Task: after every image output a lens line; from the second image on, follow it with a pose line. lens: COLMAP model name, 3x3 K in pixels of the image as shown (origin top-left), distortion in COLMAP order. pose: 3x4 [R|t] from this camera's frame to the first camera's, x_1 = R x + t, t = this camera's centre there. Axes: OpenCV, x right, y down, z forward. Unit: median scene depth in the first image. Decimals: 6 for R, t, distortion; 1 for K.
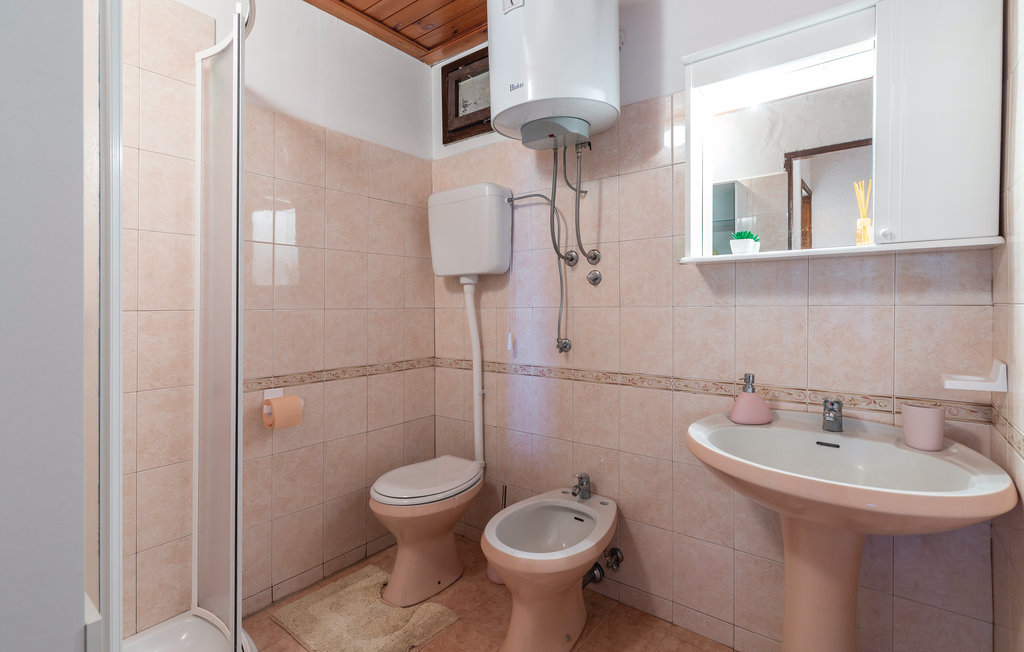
lens RADIAL K [[479.5, 0, 510.3], [0, 479.5, 329.1], [0, 0, 1]] dist [0.000888, 0.000097]
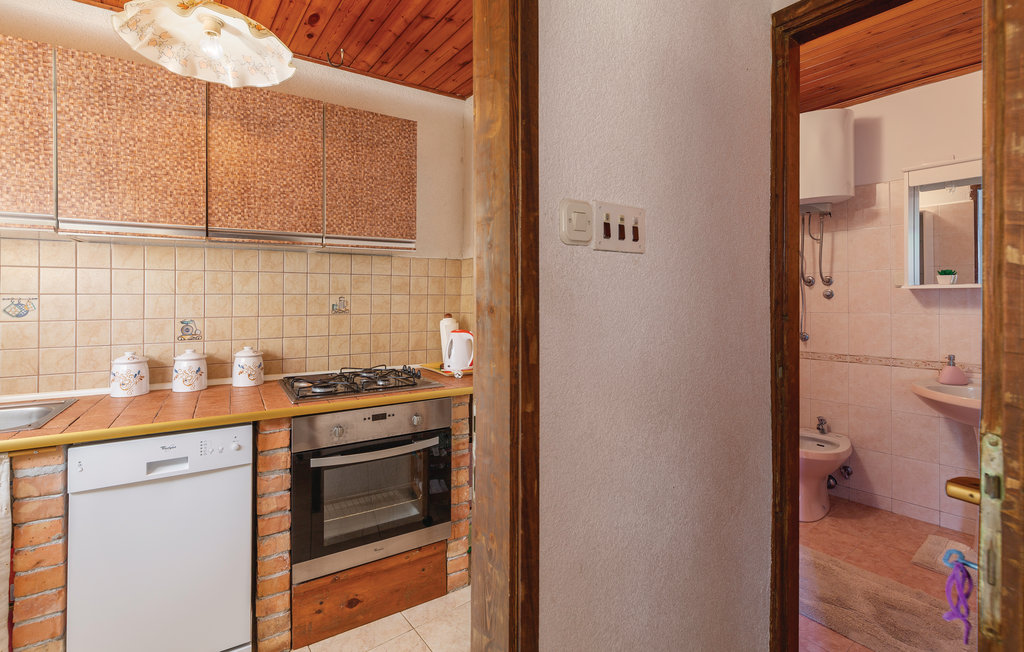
lens RADIAL K [[467.9, 0, 511.0], [0, 467.9, 312.3], [0, 0, 1]] dist [-0.000394, 0.000156]
pose [[0.969032, 0.009141, -0.246765, -0.435233], [-0.014985, 0.999650, -0.021814, 0.001323], [0.246479, 0.024837, 0.968830, -0.711953]]
